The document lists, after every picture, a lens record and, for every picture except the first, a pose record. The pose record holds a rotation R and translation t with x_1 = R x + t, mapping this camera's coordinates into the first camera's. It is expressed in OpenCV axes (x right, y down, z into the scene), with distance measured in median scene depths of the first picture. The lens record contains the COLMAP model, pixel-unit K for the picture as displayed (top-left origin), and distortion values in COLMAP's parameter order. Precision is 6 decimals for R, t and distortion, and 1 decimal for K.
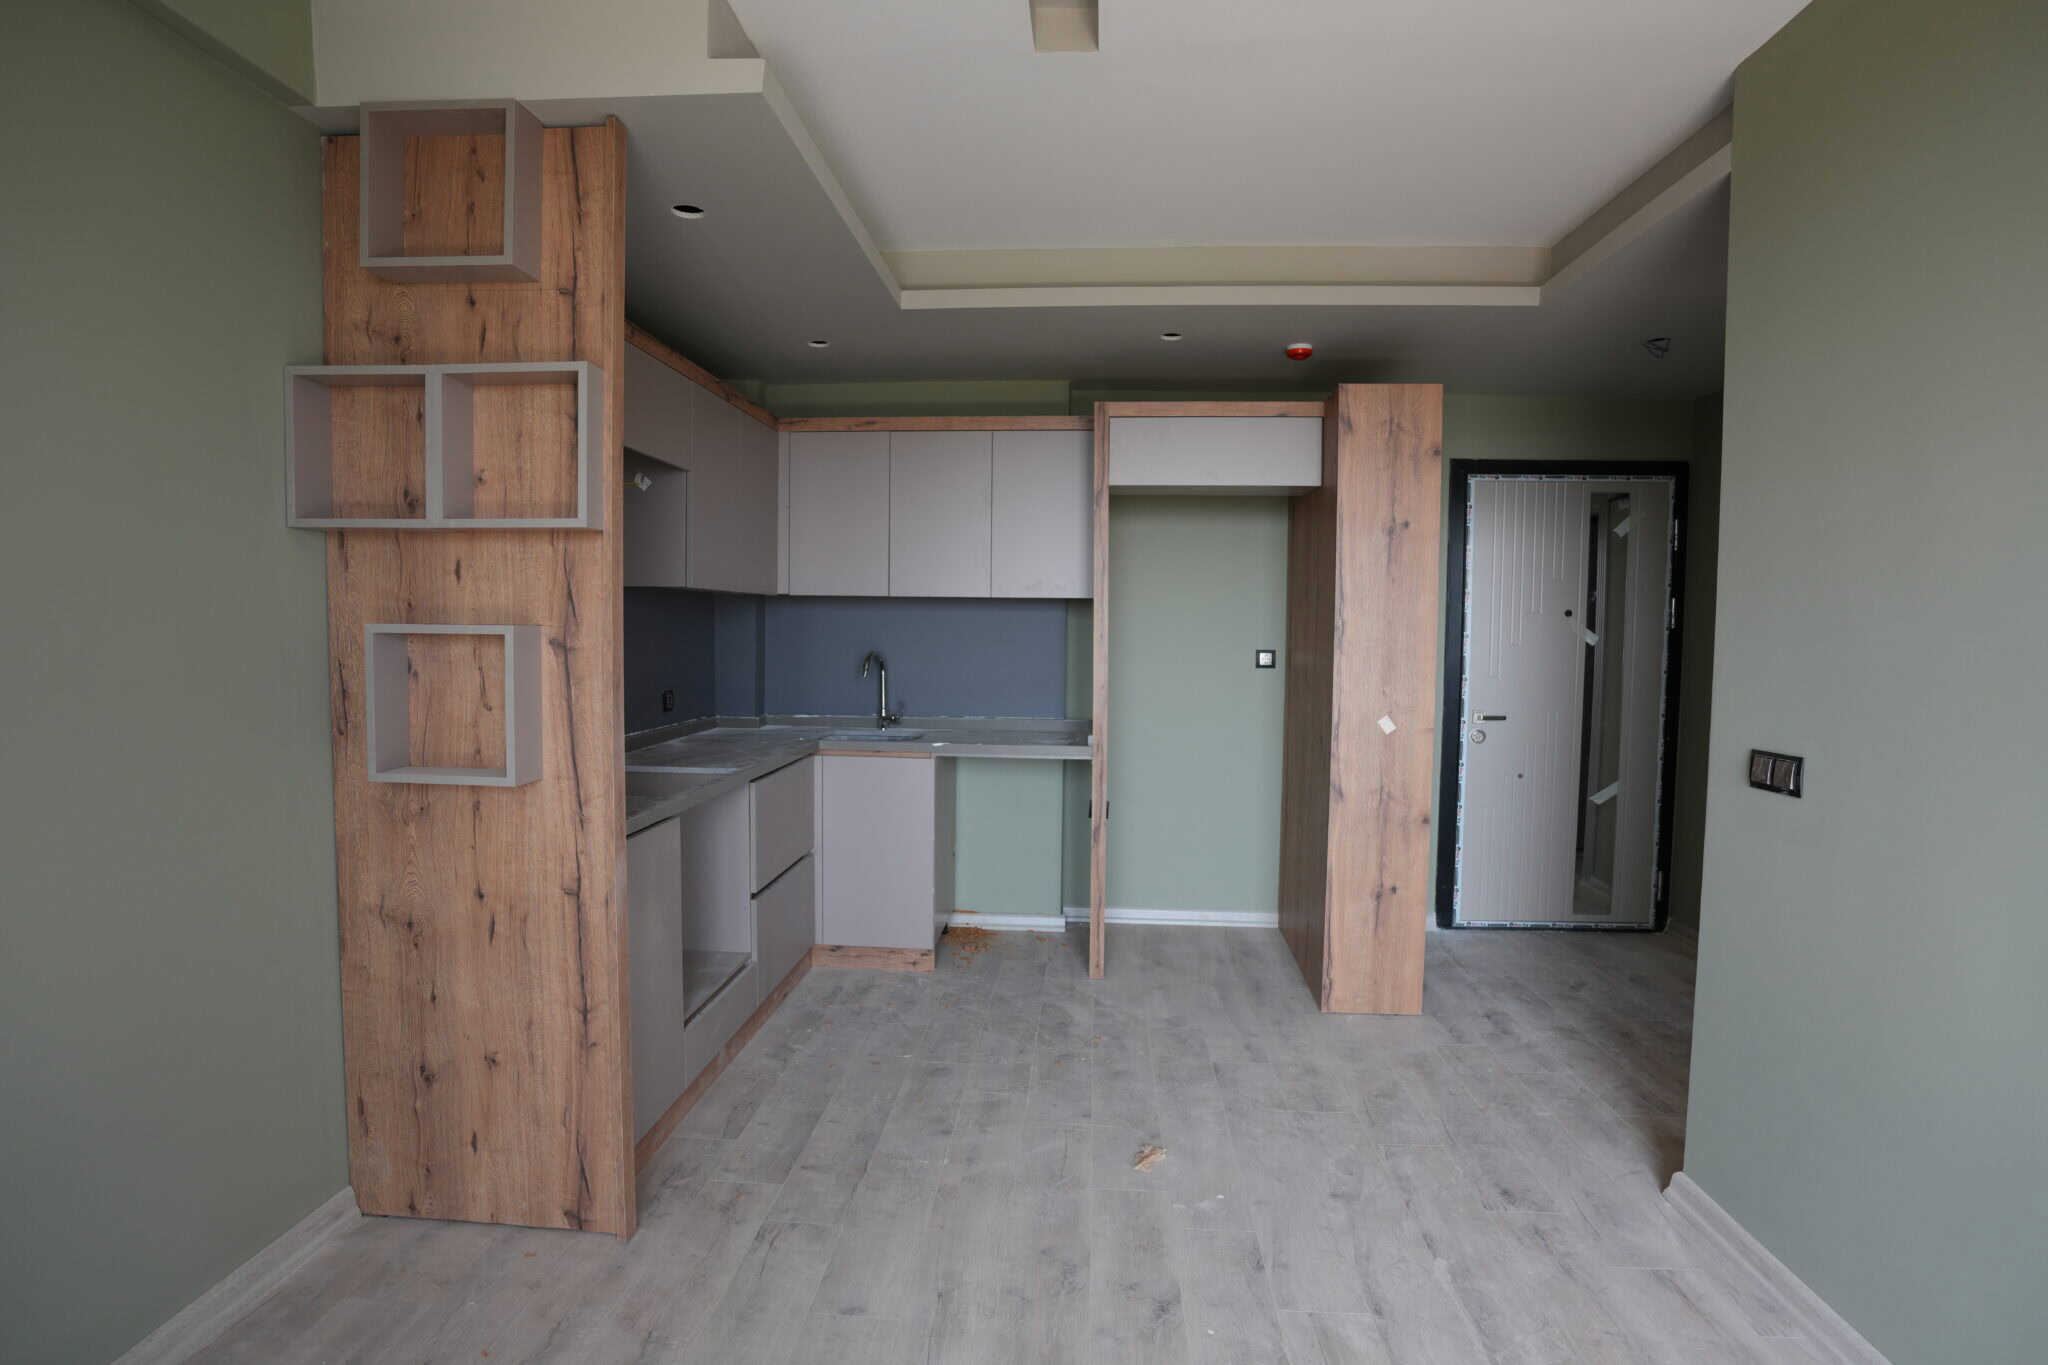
lens RADIAL K [[1003.0, 0, 1022.7], [0, 1003.0, 680.6], [0, 0, 1]] dist [-0.071440, 0.027051]
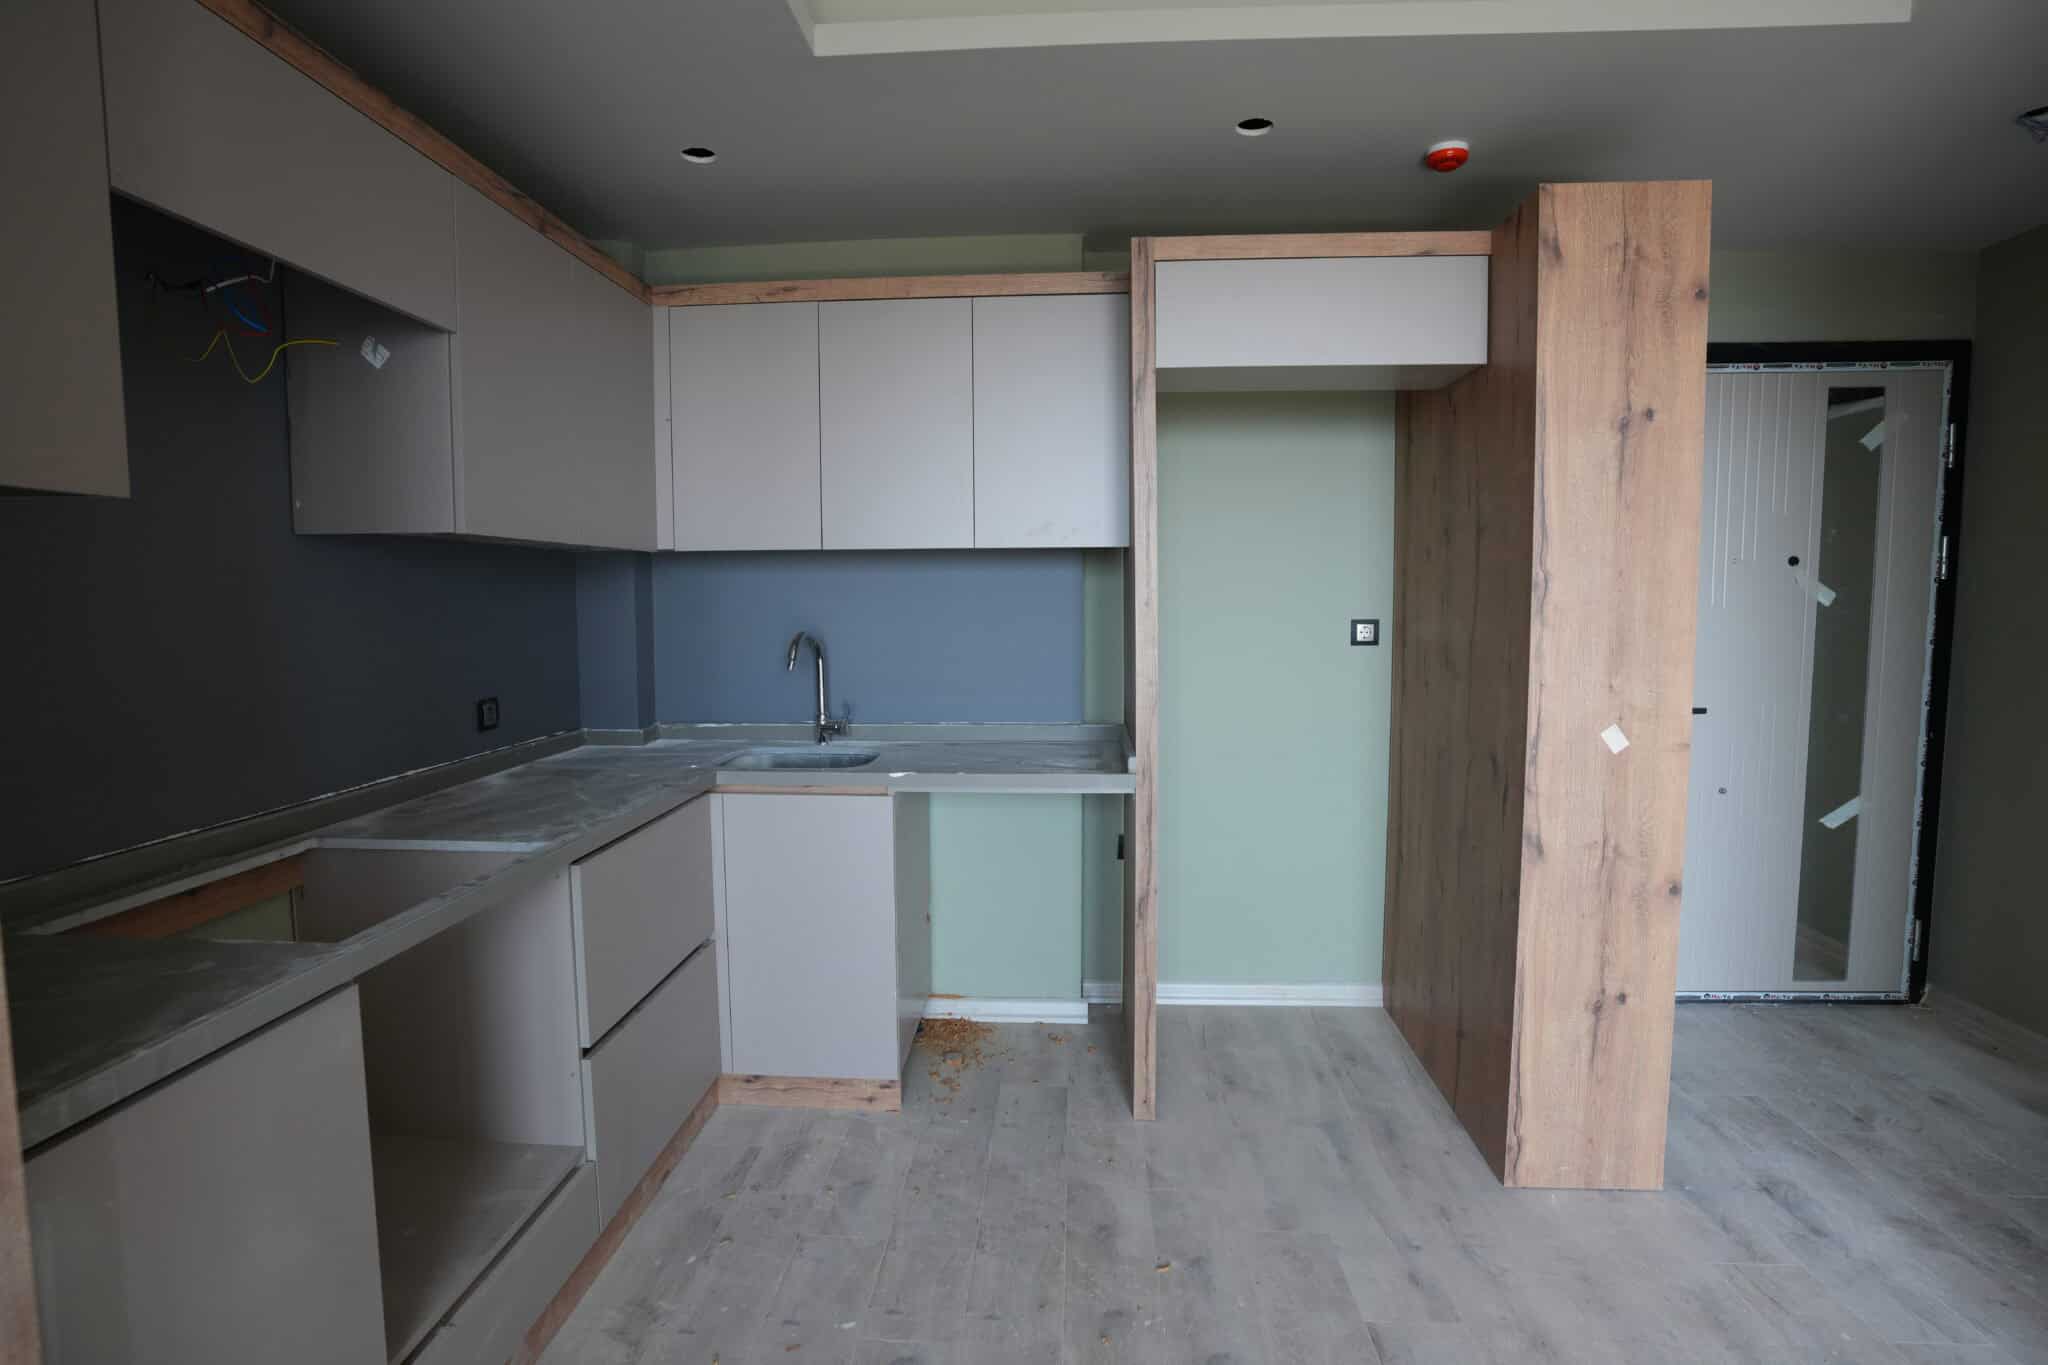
lens RADIAL K [[1003.0, 0, 1016.4], [0, 1003.0, 676.7], [0, 0, 1]] dist [-0.071440, 0.027051]
pose [[0.999791, -0.018028, 0.009610, -0.015064], [0.017760, 0.999472, 0.027218, -0.019294], [-0.010096, -0.027042, 0.999583, 0.418678]]
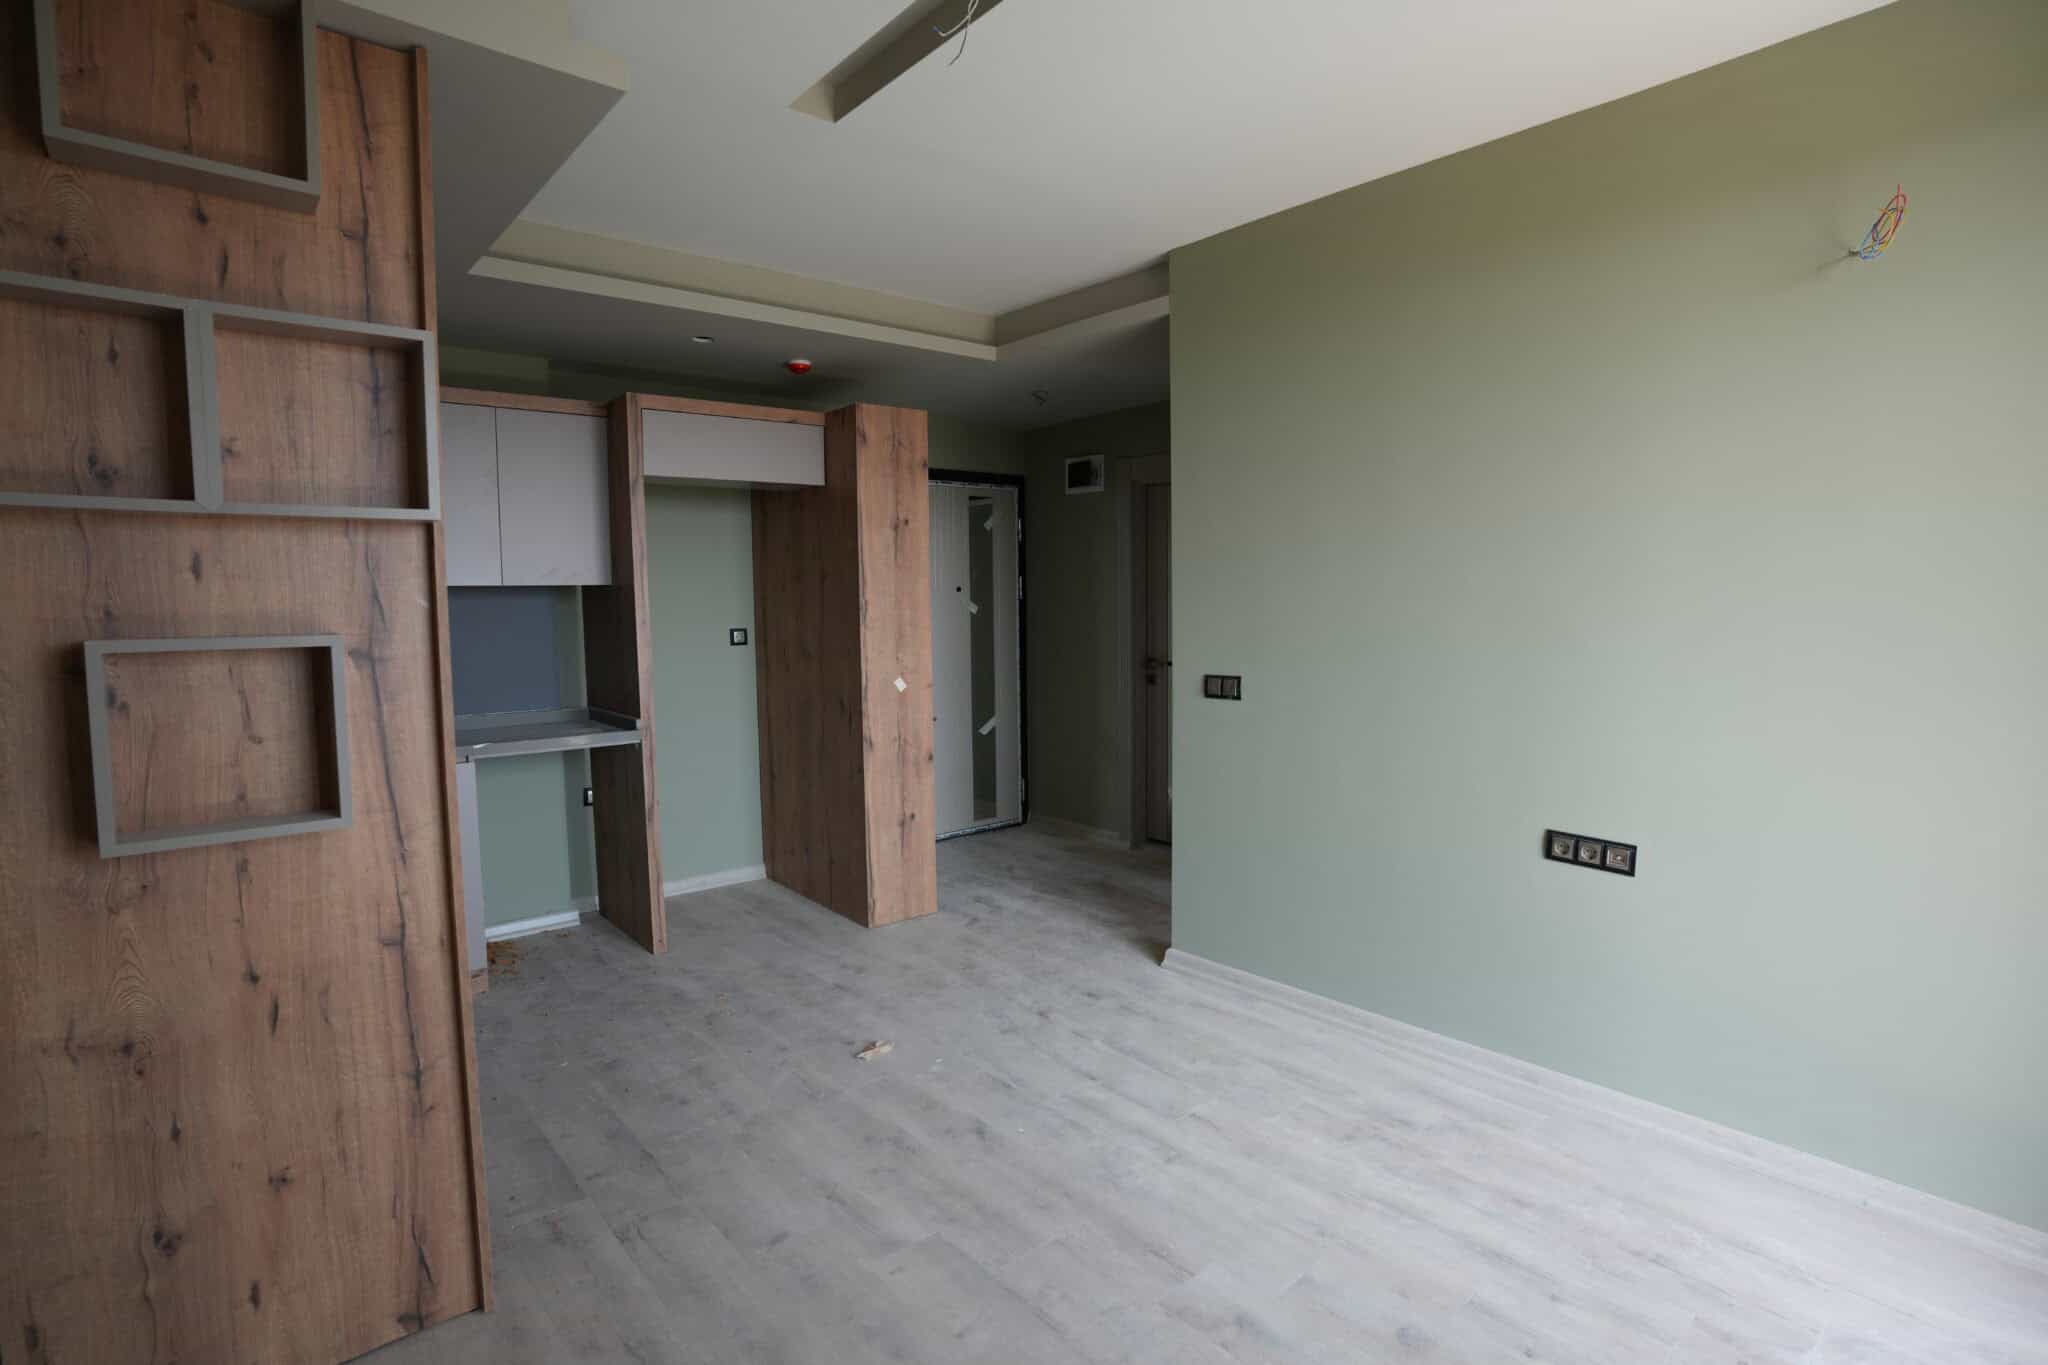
lens RADIAL K [[1003.0, 0, 1023.4], [0, 1003.0, 675.0], [0, 0, 1]] dist [-0.071440, 0.027051]
pose [[0.710776, -0.073885, 0.699528, -0.423174], [0.059030, 0.997226, 0.045350, -0.015579], [-0.700938, 0.009059, 0.713165, 0.005426]]
